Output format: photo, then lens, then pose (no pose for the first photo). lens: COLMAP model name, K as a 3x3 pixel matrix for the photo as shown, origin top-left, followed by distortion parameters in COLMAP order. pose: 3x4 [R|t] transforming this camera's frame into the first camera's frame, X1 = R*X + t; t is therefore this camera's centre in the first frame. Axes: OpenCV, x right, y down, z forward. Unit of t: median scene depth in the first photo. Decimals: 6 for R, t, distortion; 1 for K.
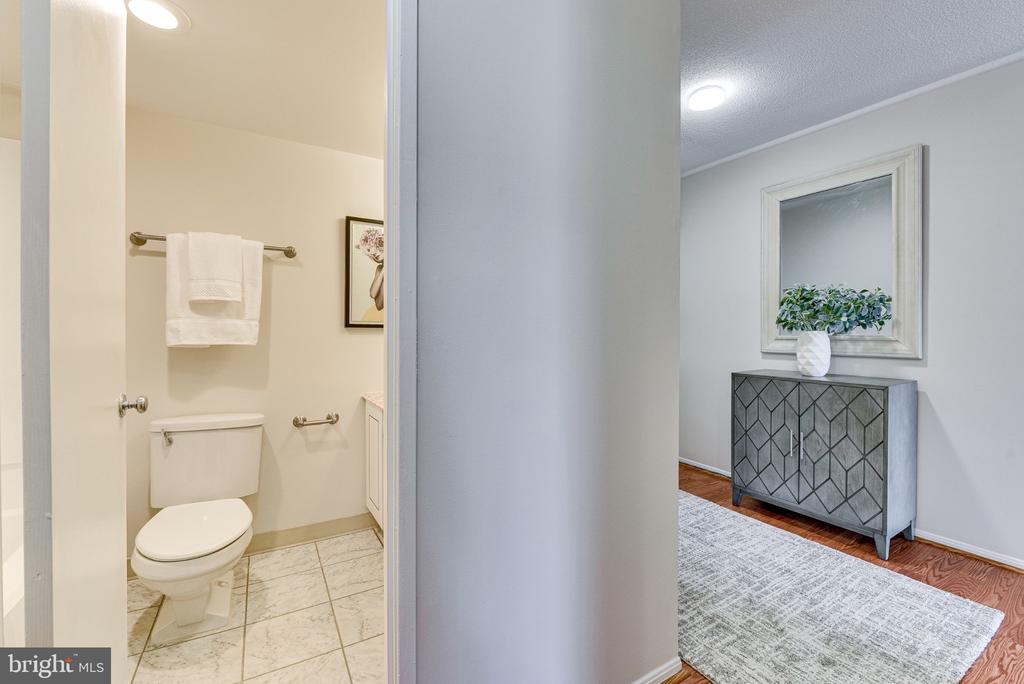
lens RADIAL K [[422.5, 0, 512.4], [0, 422.5, 337.6], [0, 0, 1]] dist [-0.006322, -0.000357]
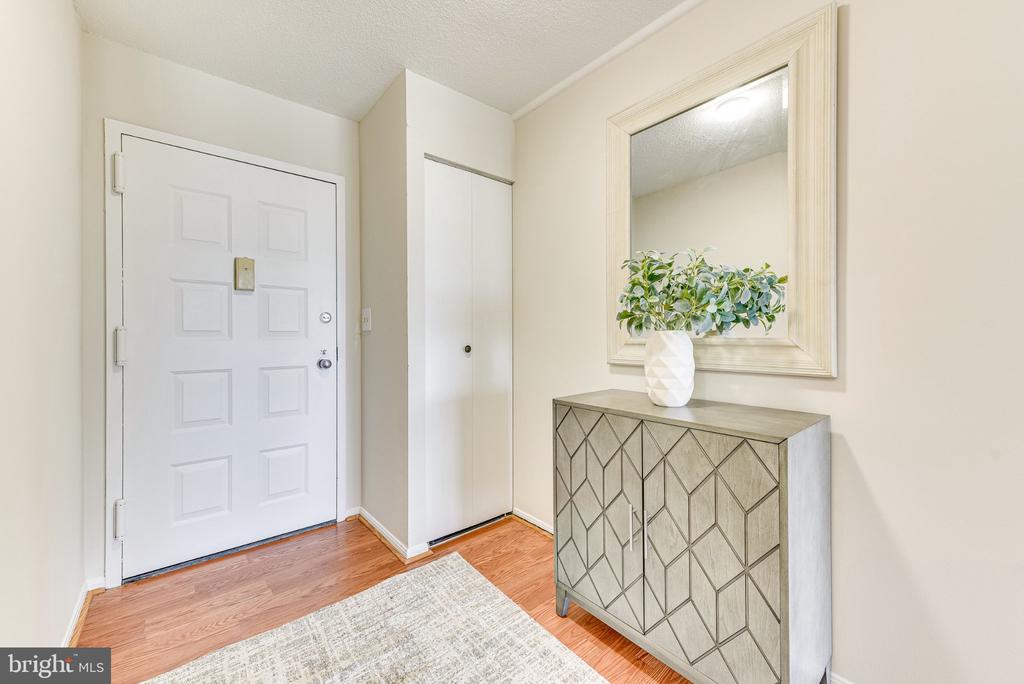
lens RADIAL K [[399.0, 0, 509.5], [0, 399.0, 341.4], [0, 0, 1]] dist [0.016989, -0.002822]
pose [[0.988843, -0.006266, 0.148828, 0.418903], [0.006540, 0.999978, -0.001354, -0.001166], [-0.148816, 0.002313, 0.988862, 0.484553]]
